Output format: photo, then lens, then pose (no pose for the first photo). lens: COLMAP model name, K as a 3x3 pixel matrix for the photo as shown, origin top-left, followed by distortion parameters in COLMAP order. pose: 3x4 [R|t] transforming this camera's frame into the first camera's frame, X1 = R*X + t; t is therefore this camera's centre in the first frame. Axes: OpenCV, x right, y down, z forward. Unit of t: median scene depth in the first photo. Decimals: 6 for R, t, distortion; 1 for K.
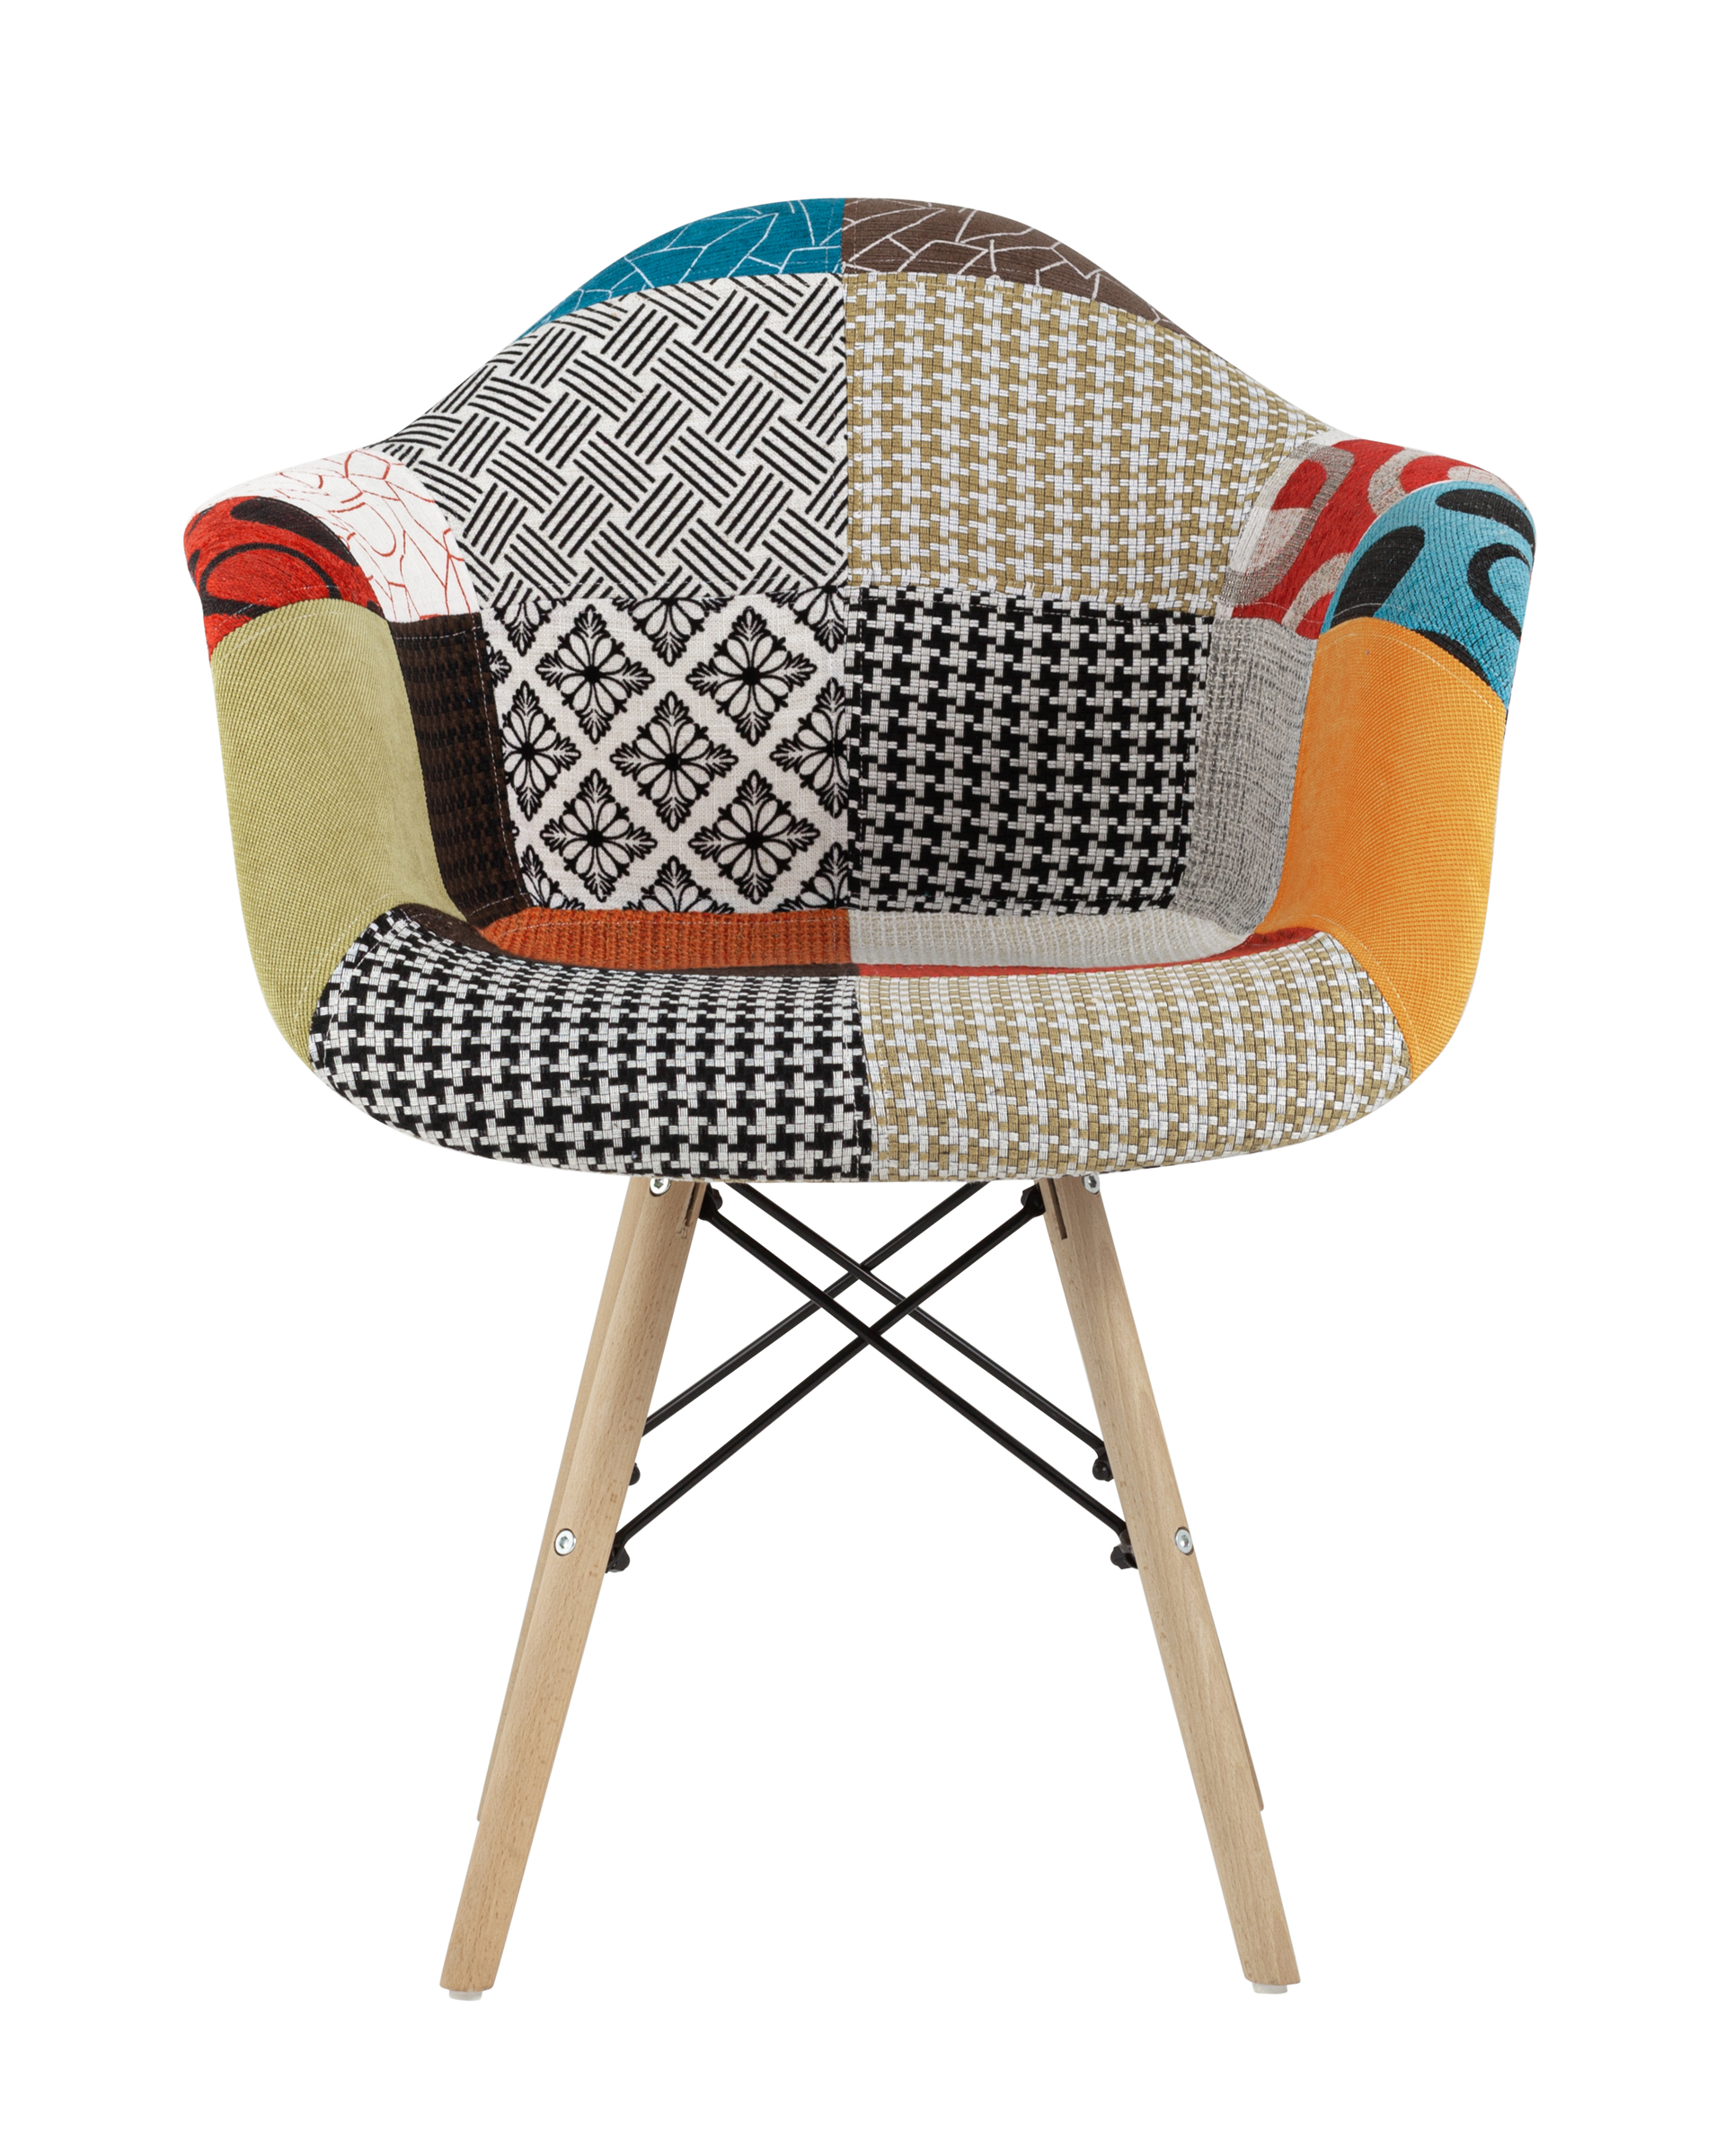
lens RADIAL K [[5653.0, 0, 862.5], [0, 5653.0, 1078.0], [0, 0, 1]] dist [-0.207366, -0.008951]
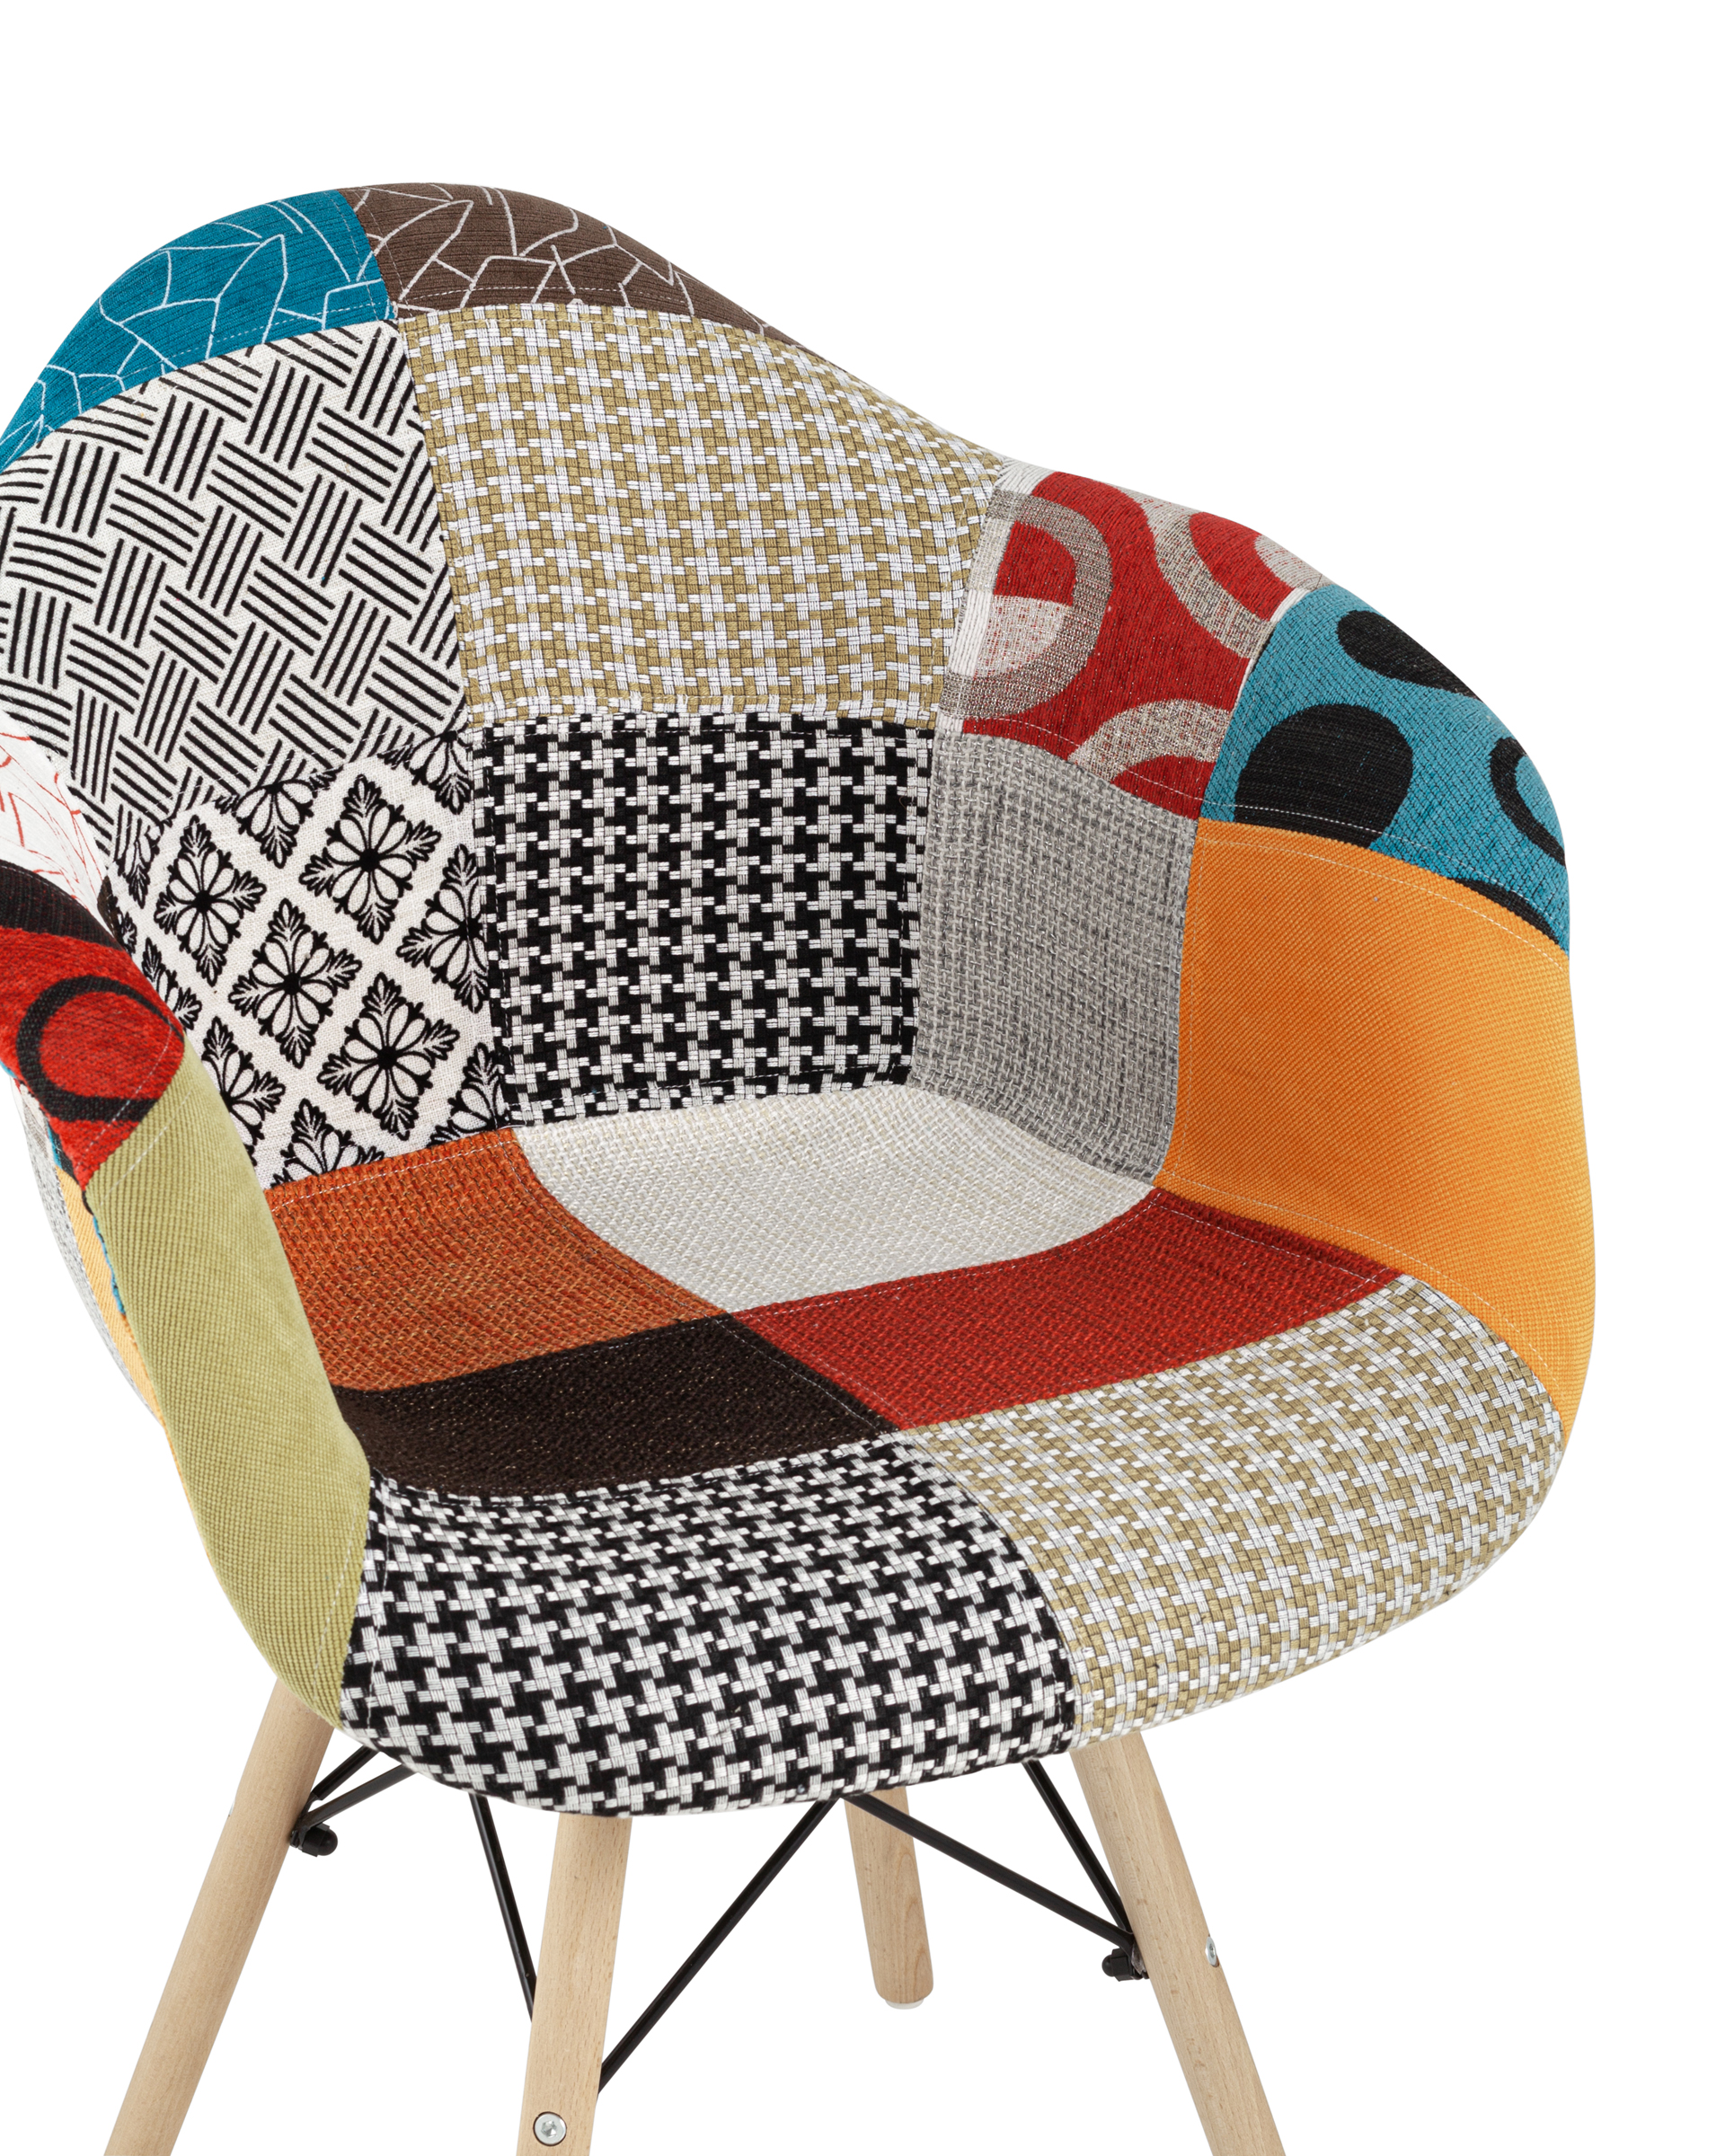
lens RADIAL K [[5653.0, 0, 862.5], [0, 5653.0, 1078.0], [0, 0, 1]] dist [-0.207366, -0.008951]
pose [[0.923104, -0.149708, 0.354213, -0.240773], [0.079983, 0.975710, 0.203942, -0.197101], [-0.376141, -0.159929, 0.912656, 0.245032]]
